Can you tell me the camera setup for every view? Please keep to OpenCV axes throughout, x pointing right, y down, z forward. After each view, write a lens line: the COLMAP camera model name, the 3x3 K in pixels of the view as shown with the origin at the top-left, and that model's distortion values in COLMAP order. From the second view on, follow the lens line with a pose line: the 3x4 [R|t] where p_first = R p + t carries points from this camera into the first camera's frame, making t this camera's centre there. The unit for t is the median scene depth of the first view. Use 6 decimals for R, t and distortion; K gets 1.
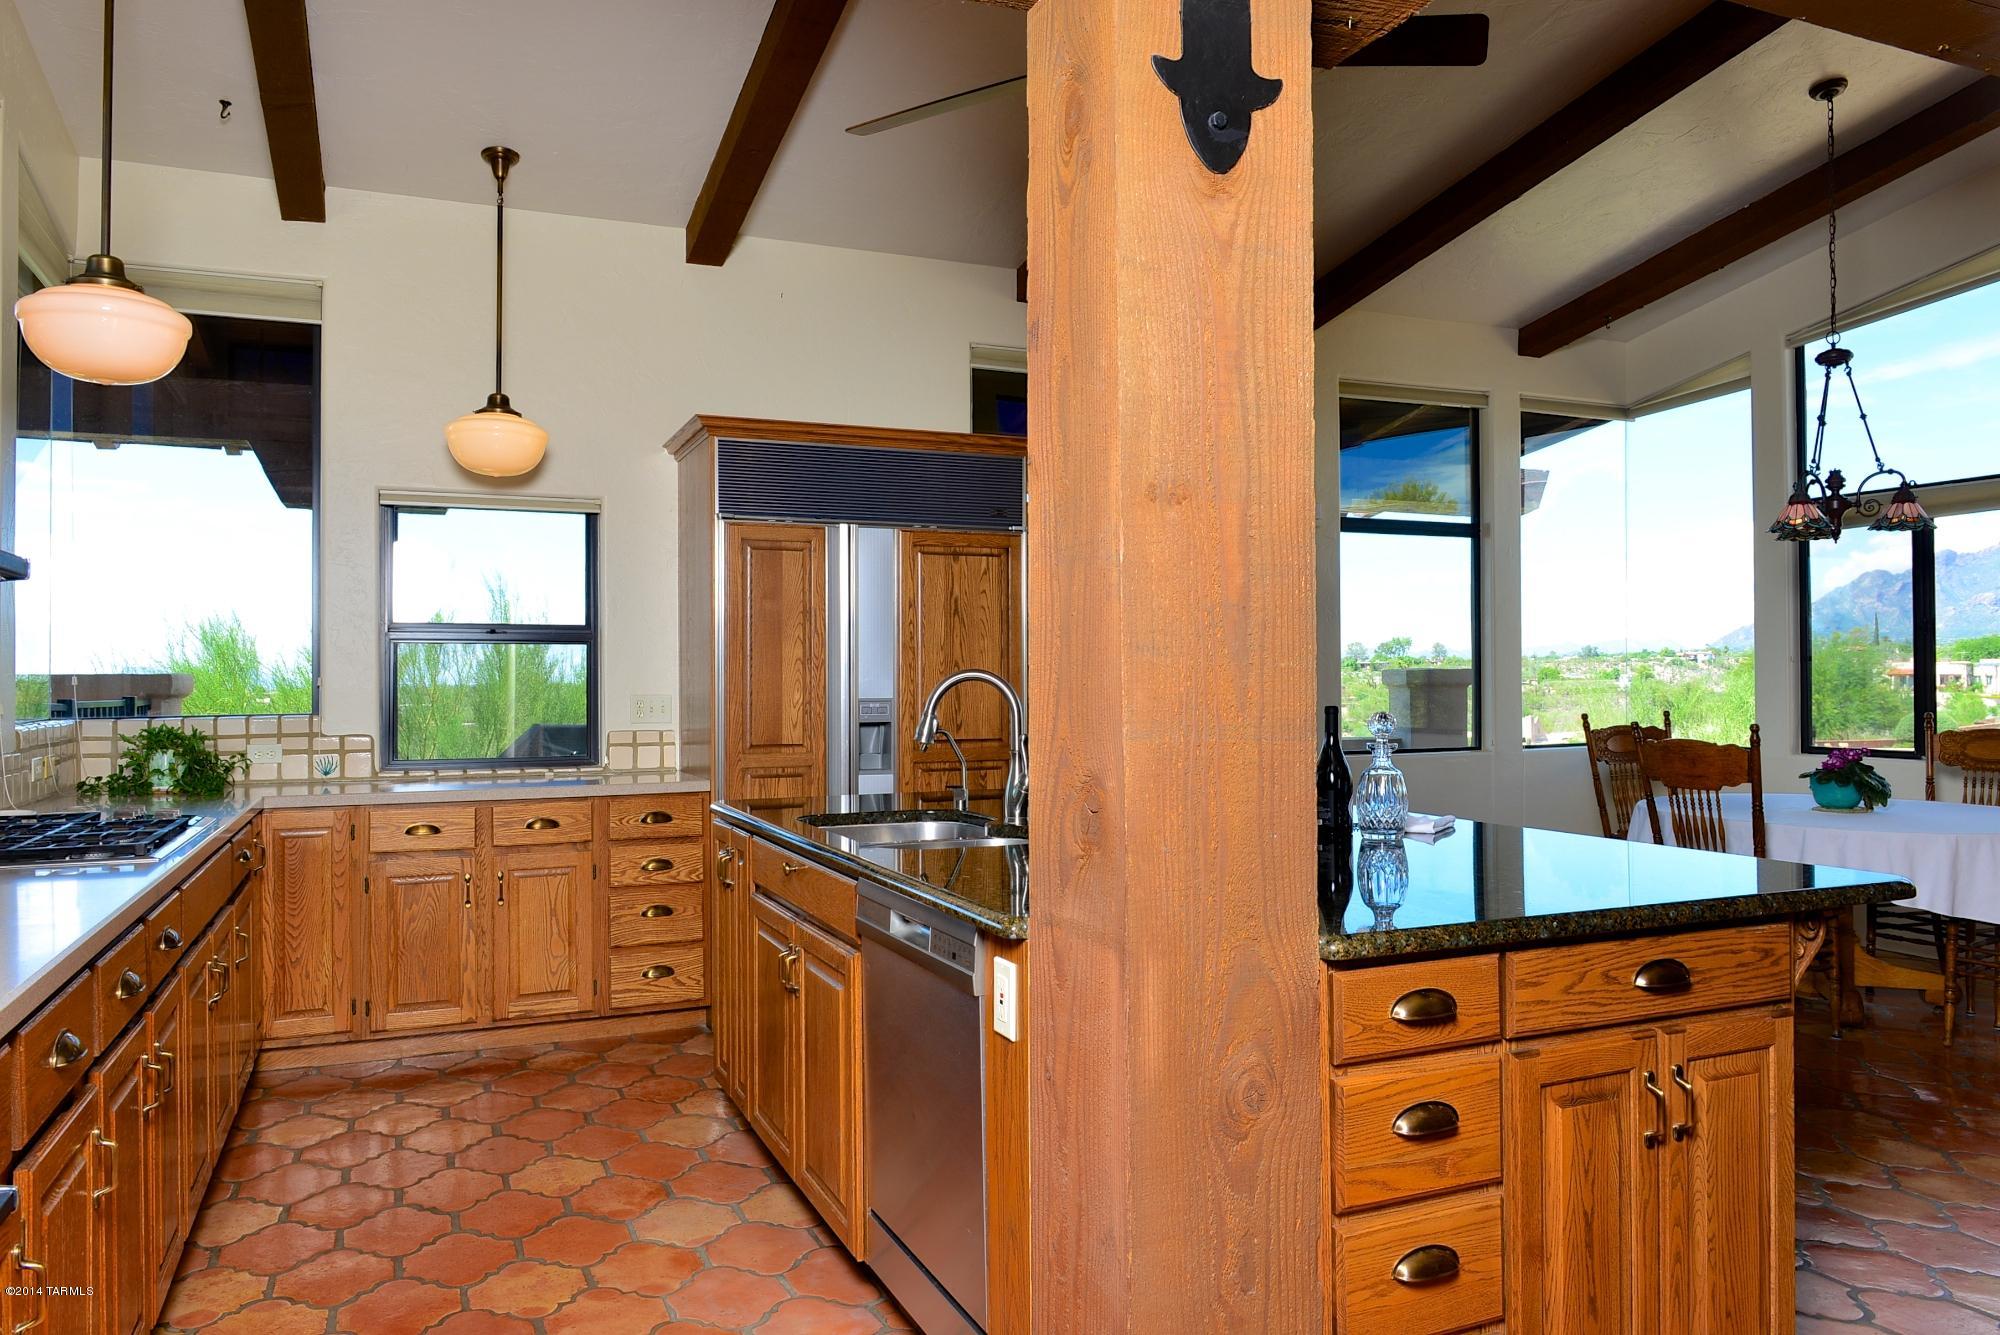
lens RADIAL K [[1350.8, 0, 982.5], [0, 1350.8, 666.8], [0, 0, 1]] dist [-0.024300, -0.004199]
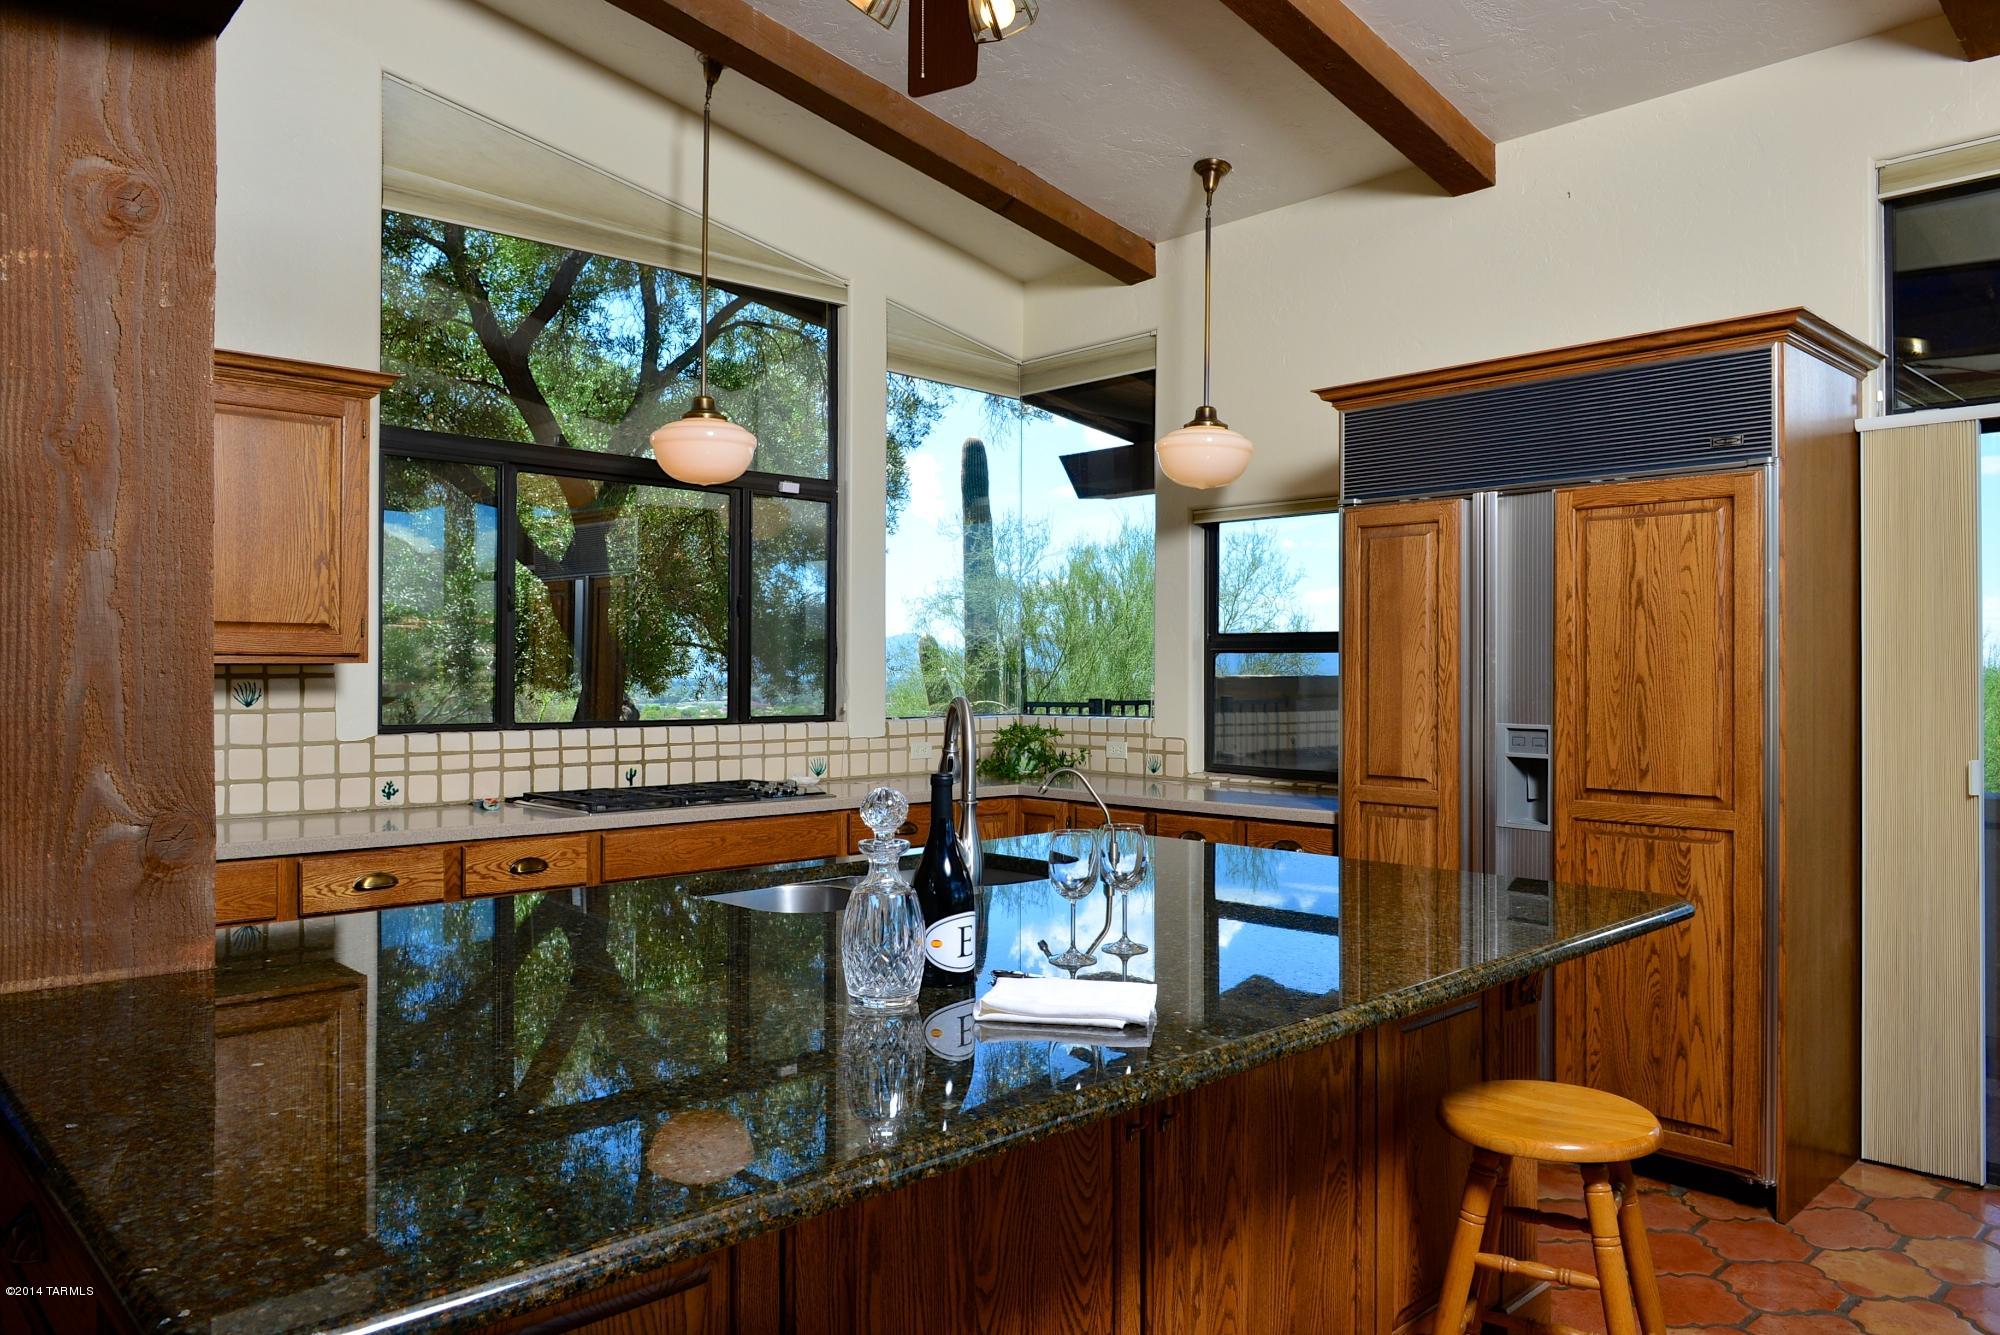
lens RADIAL K [[1350.8, 0, 994.1], [0, 1350.8, 659.7], [0, 0, 1]] dist [-0.024300, -0.004199]
pose [[0.356245, -0.000543, -0.934393, 1.087620], [0.007864, 0.999966, 0.002416, -0.035498], [0.934360, -0.008208, 0.356237, 1.021142]]
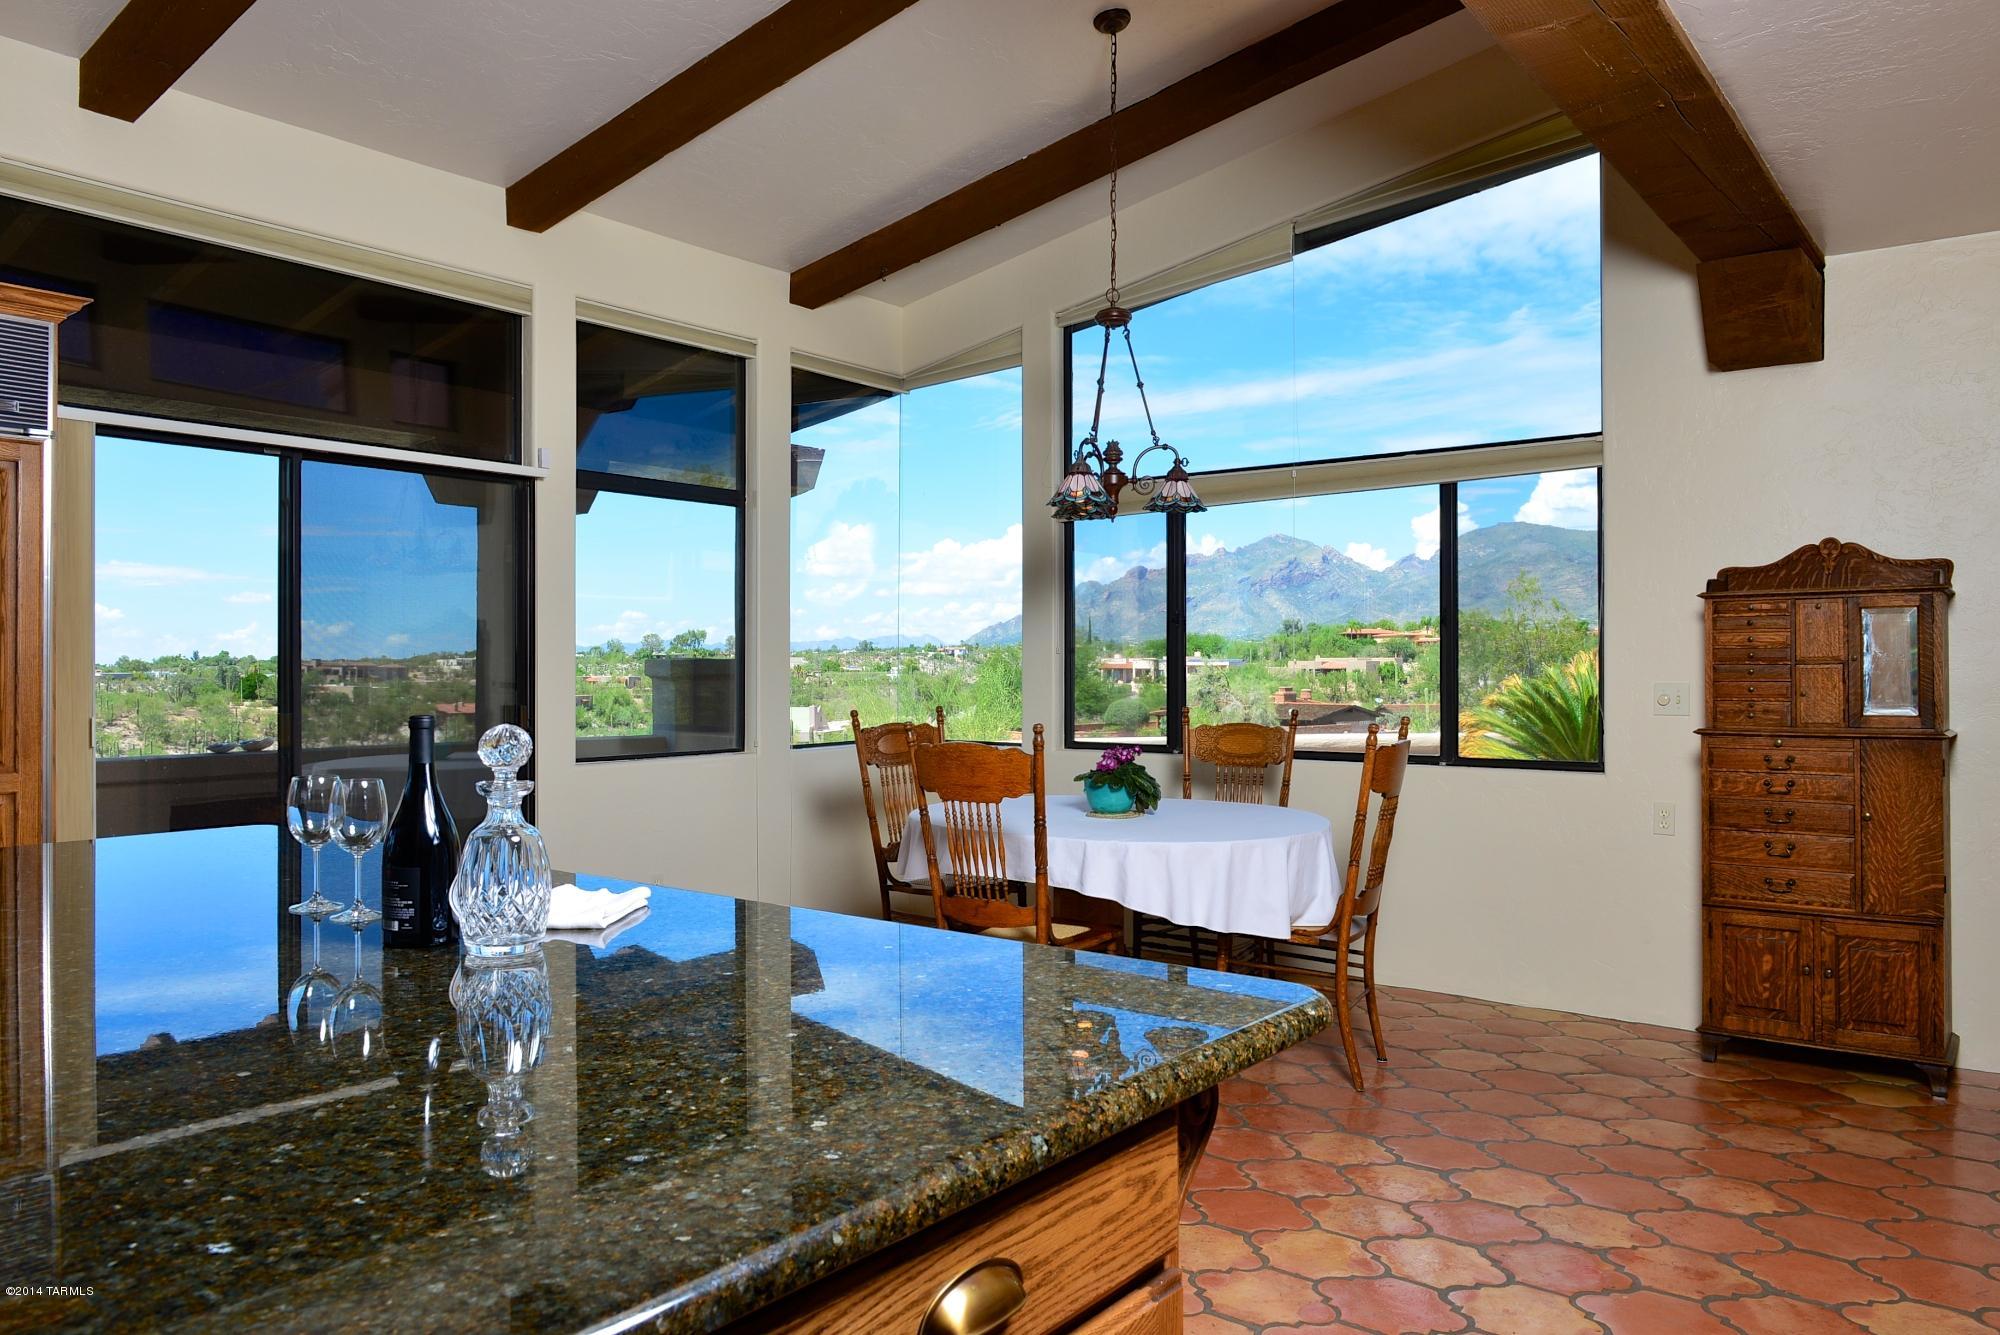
lens RADIAL K [[1350.8, 0, 996.2], [0, 1350.8, 659.9], [0, 0, 1]] dist [-0.024300, -0.004199]
pose [[0.867389, 0.007592, 0.497573, 0.092258], [-0.008222, 0.999966, -0.000925, 0.002220], [-0.497563, -0.003289, 0.867422, 0.195846]]
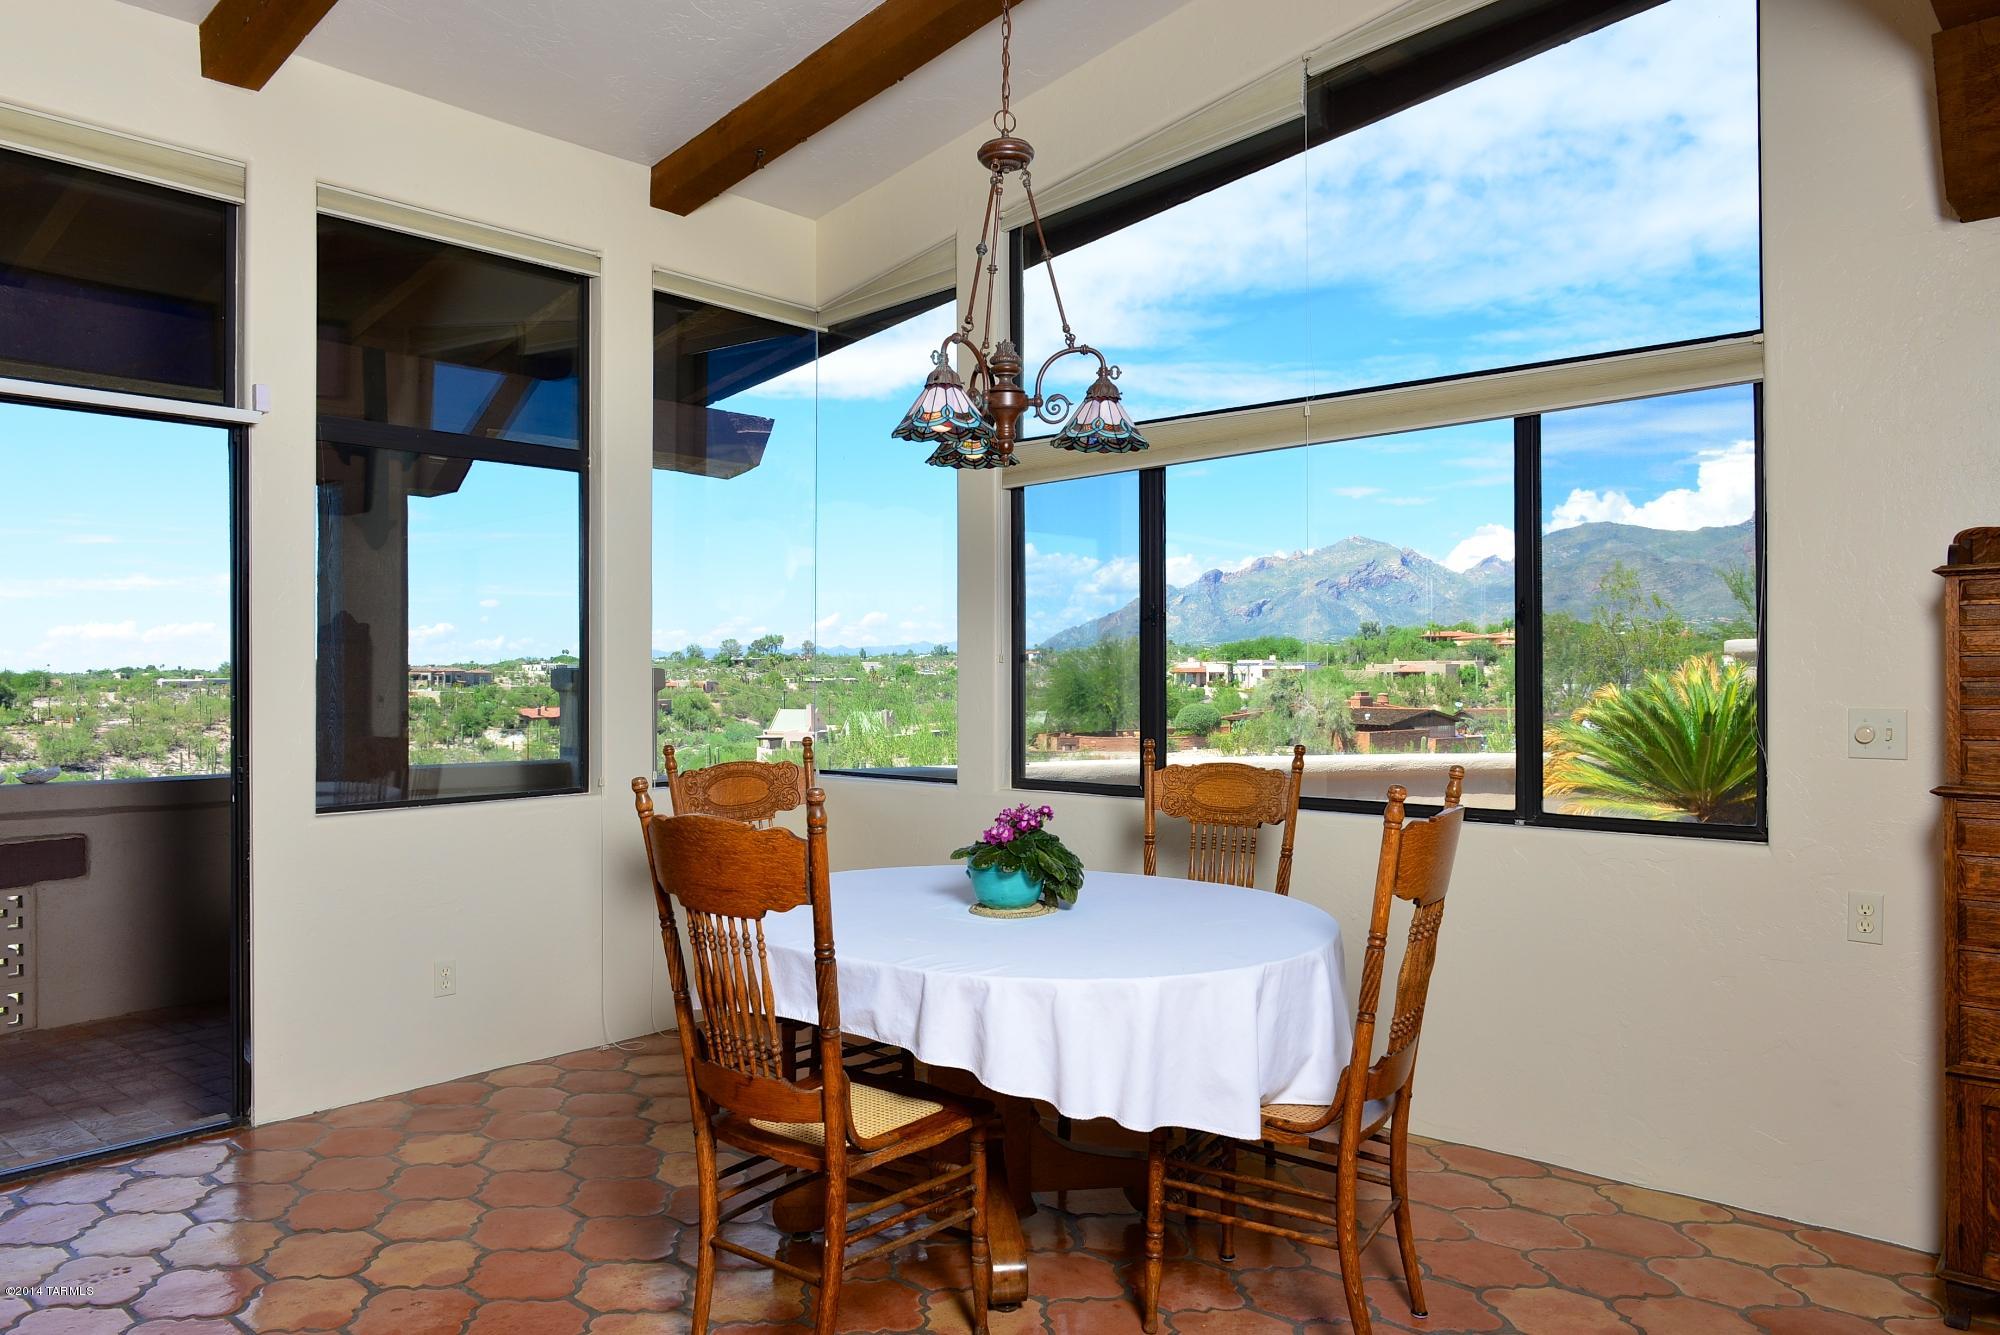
lens RADIAL K [[1350.8, 0, 995.7], [0, 1350.8, 665.6], [0, 0, 1]] dist [-0.024300, -0.004199]
pose [[0.893374, 0.004962, 0.449286, 0.294314], [-0.005900, 0.999982, 0.000688, -0.002738], [-0.449274, -0.003265, 0.893388, 0.373561]]
